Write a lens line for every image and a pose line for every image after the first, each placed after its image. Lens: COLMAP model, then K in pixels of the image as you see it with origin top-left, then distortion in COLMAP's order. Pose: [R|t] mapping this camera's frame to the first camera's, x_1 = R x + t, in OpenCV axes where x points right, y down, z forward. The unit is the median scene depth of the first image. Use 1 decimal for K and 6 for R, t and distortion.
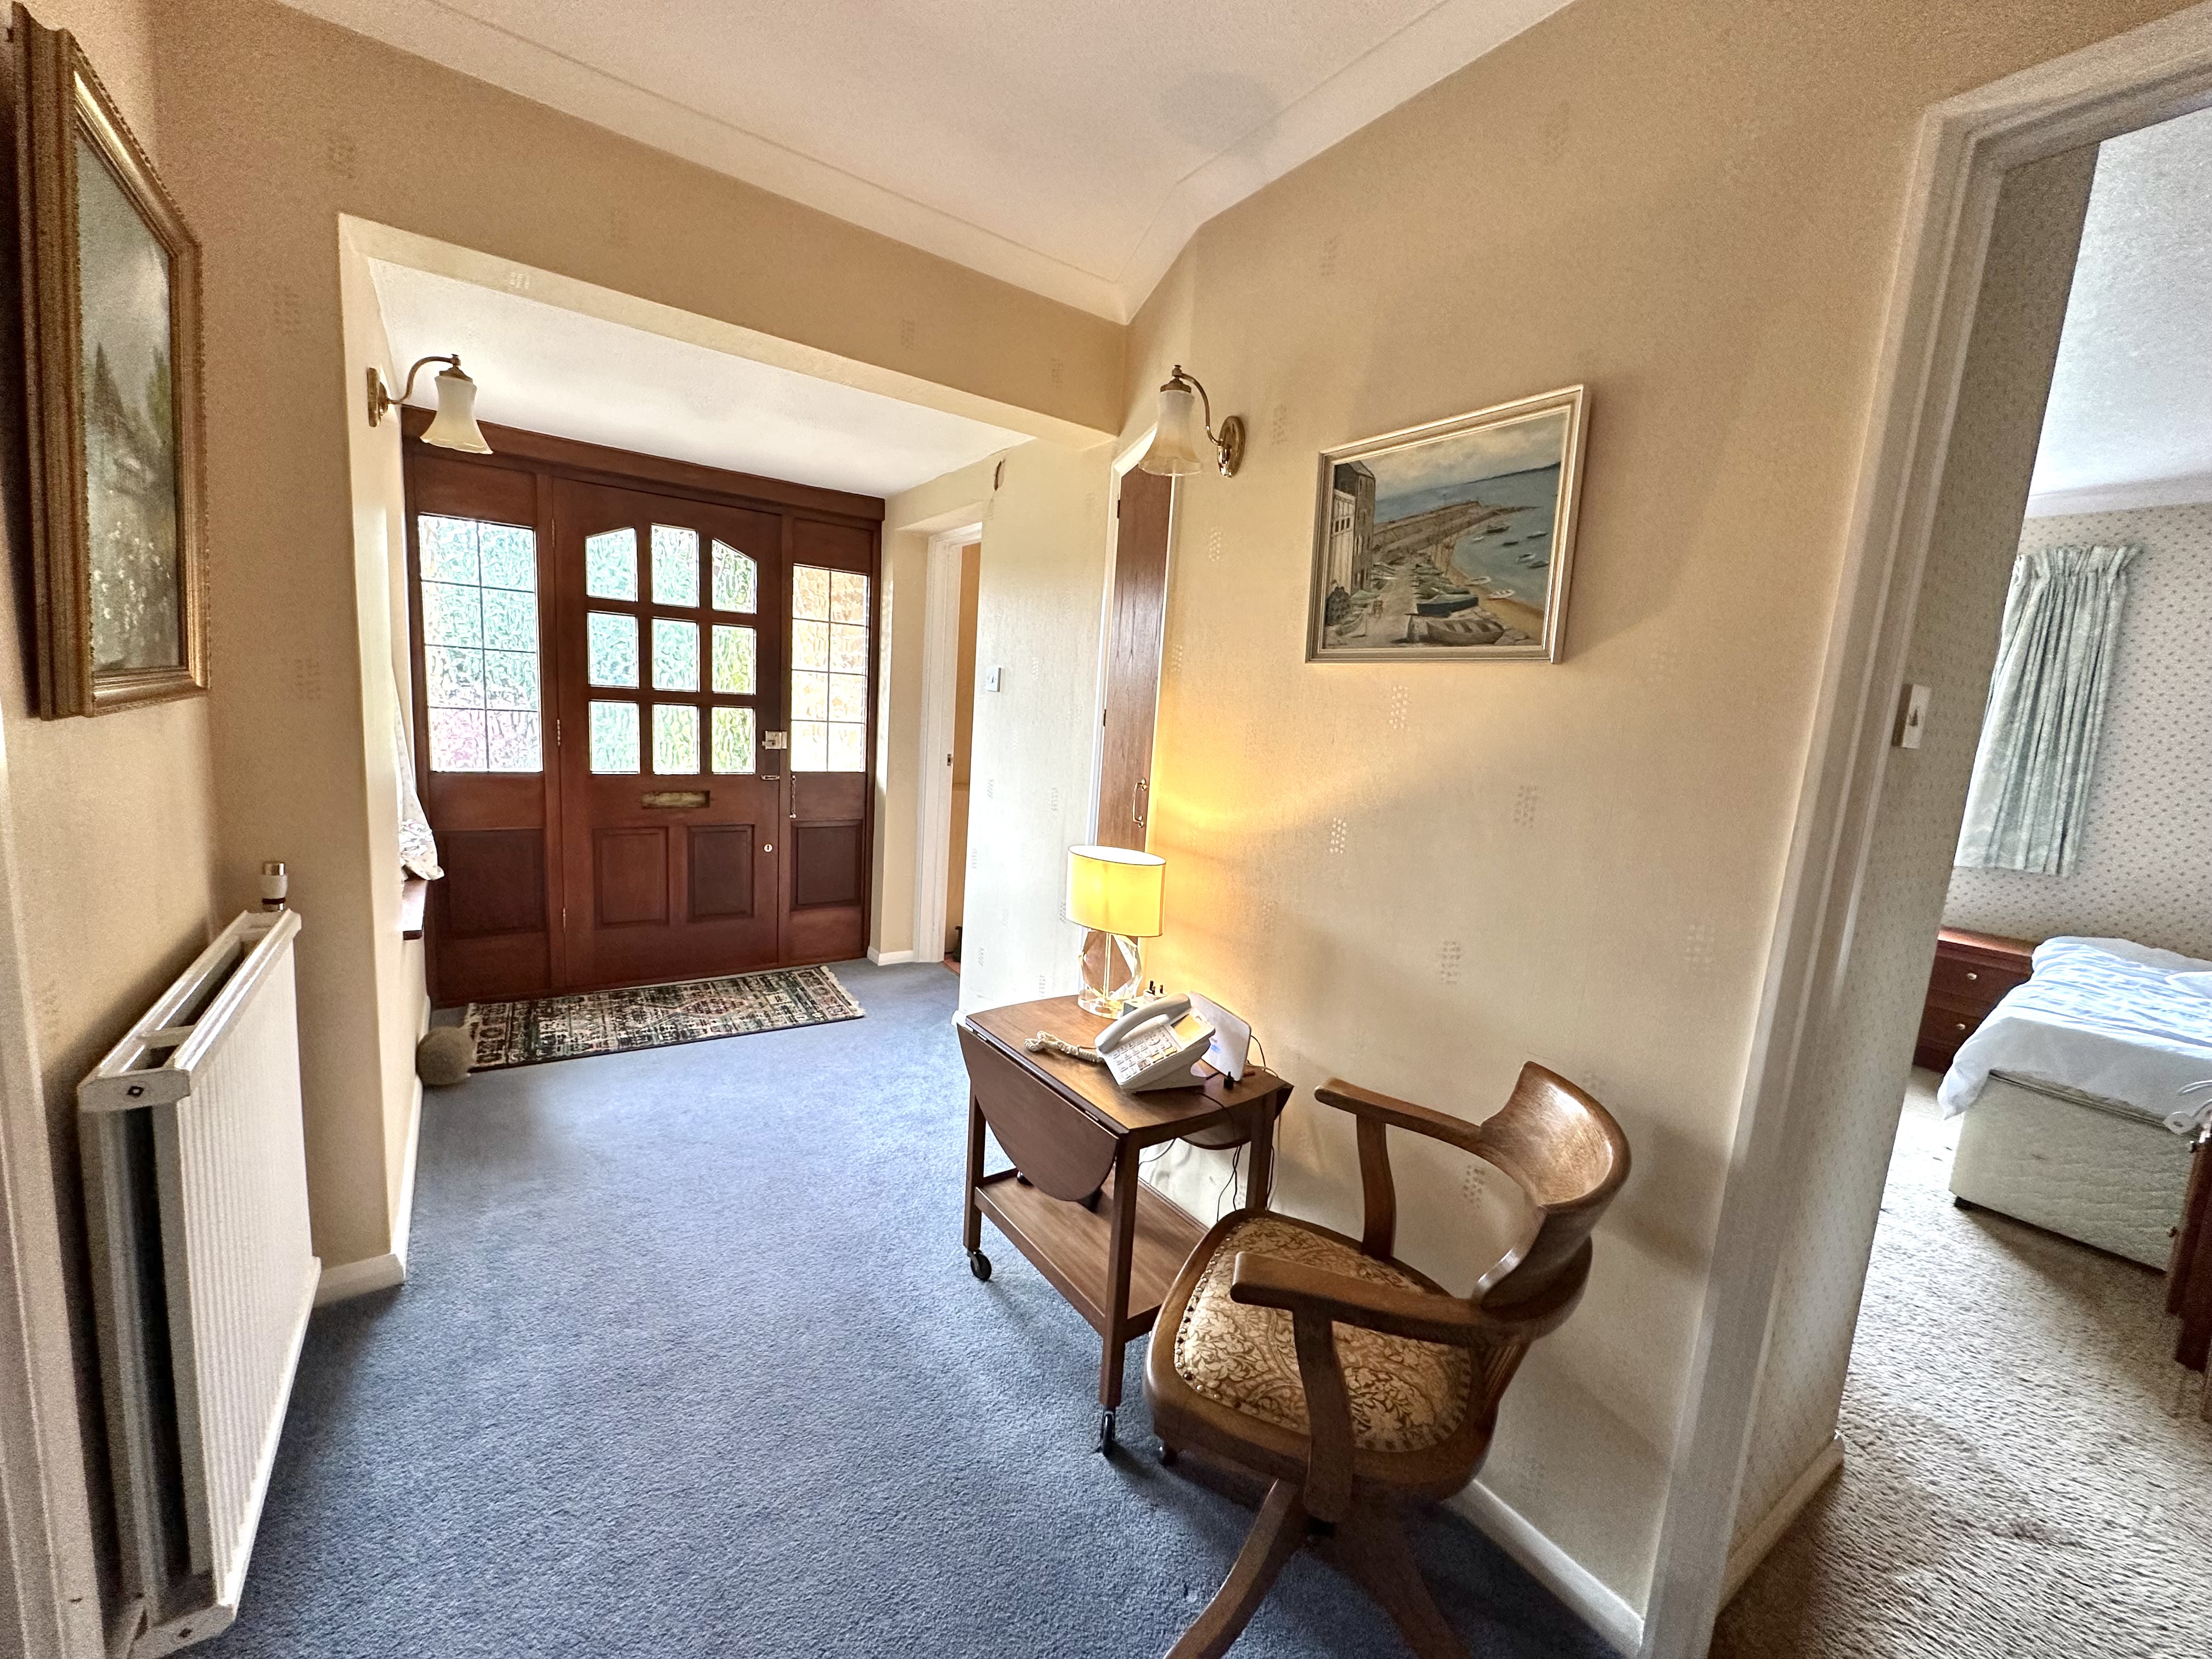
lens RADIAL K [[875.8, 0, 1107.3], [0, 875.8, 826.6], [0, 0, 1]] dist [0.000708, -0.000381]
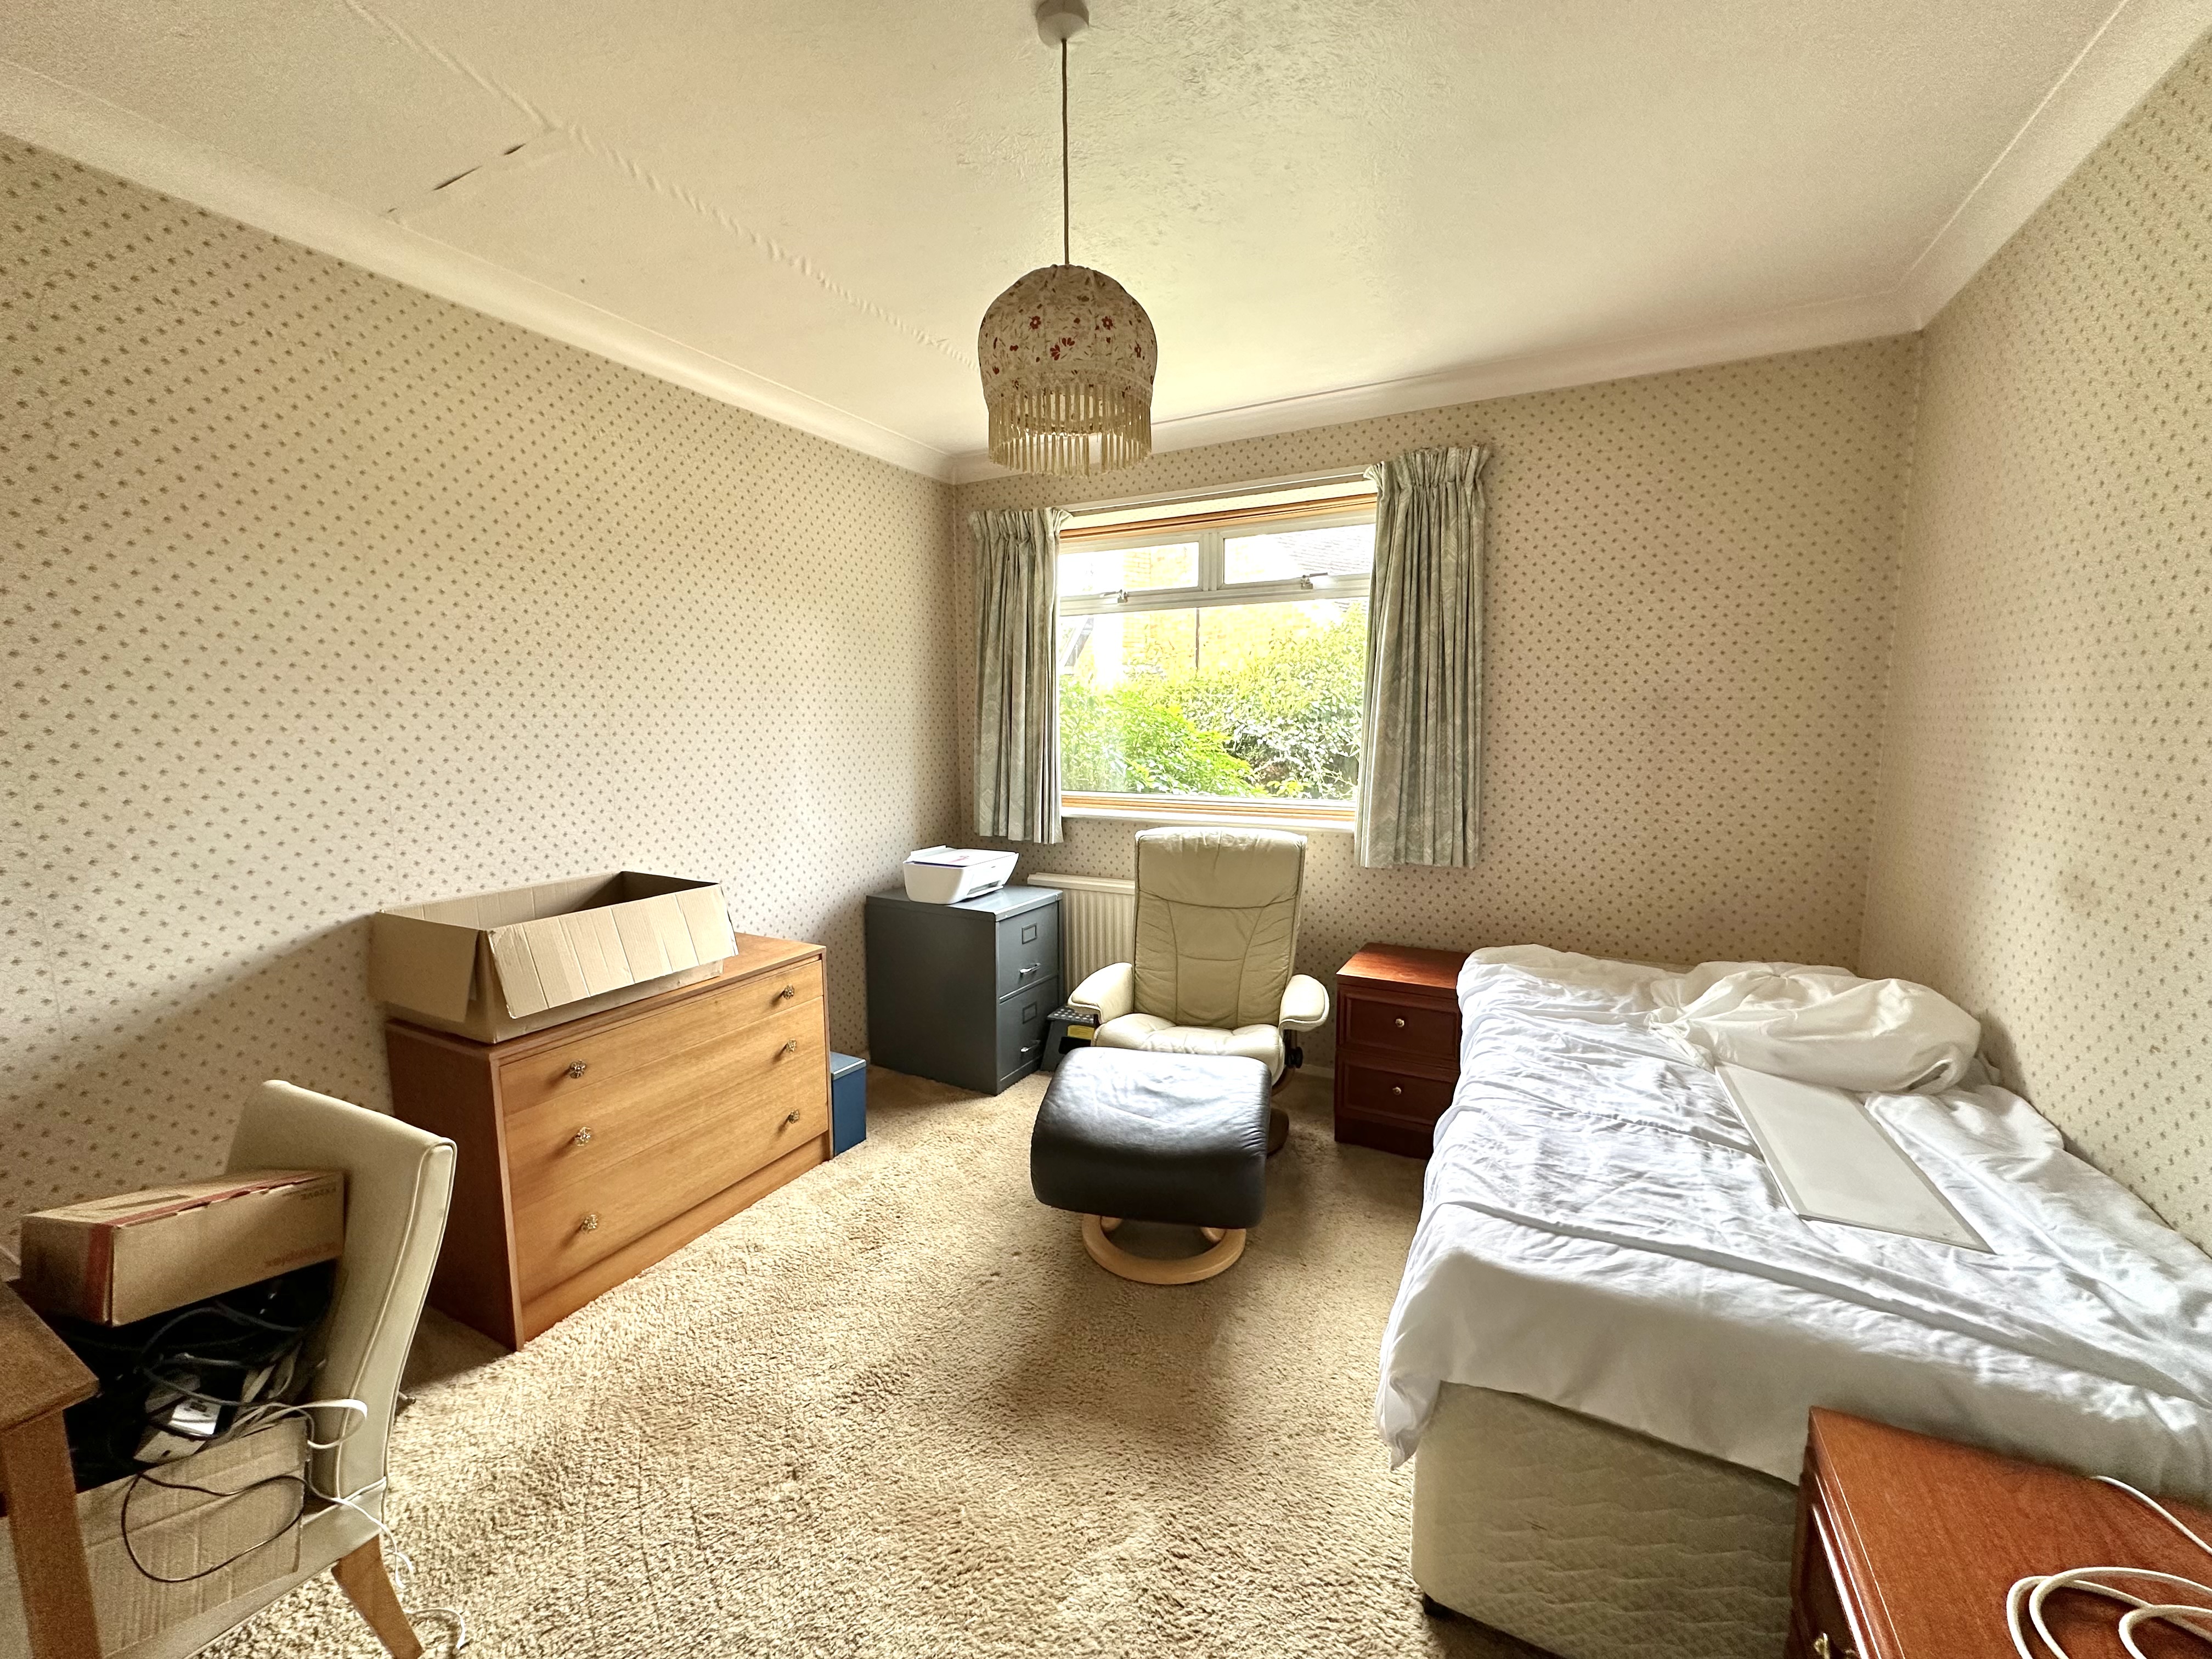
lens RADIAL K [[875.8, 0, 1103.6], [0, 875.8, 829.4], [0, 0, 1]] dist [0.000708, -0.000381]
pose [[0.890774, -0.121647, 0.437863, 0.453921], [0.127369, 0.991720, 0.016405, -0.032809], [-0.436233, 0.041157, 0.898892, 0.431949]]
